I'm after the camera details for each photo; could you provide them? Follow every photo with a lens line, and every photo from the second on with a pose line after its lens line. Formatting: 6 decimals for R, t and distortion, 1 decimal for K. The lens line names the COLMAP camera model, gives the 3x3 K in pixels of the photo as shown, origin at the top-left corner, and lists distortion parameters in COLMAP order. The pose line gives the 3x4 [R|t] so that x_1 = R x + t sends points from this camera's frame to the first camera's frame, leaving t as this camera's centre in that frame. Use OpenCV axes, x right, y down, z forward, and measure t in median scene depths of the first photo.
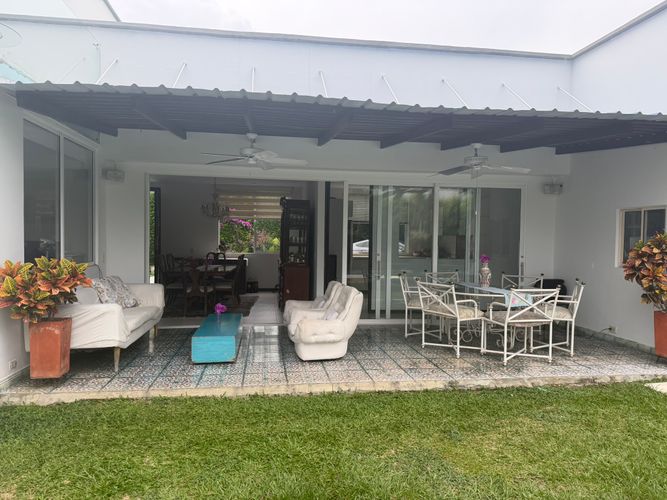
lens RADIAL K [[472.3, 0, 330.6], [0, 472.3, 253.6], [0, 0, 1]] dist [0.066521, -0.095998]
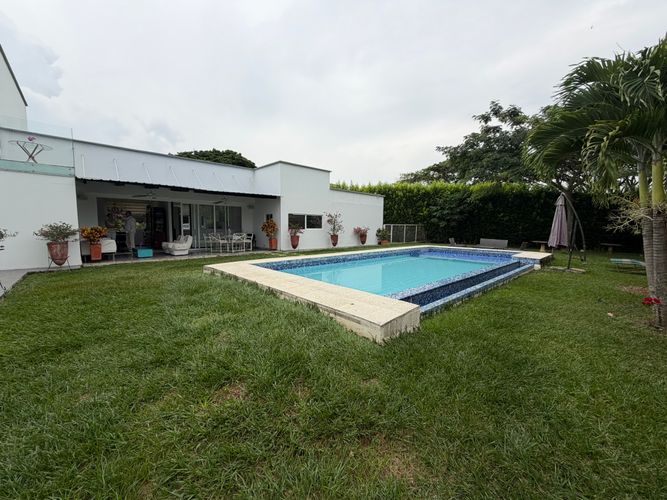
lens RADIAL K [[268.7, 0, 333.5], [0, 268.7, 250.0], [0, 0, 1]] dist [-0.000768, -0.000052]
pose [[0.818276, -0.058726, 0.571818, -0.224696], [0.026094, 0.997537, 0.065107, 0.079268], [-0.574233, -0.038354, 0.817793, -1.275621]]
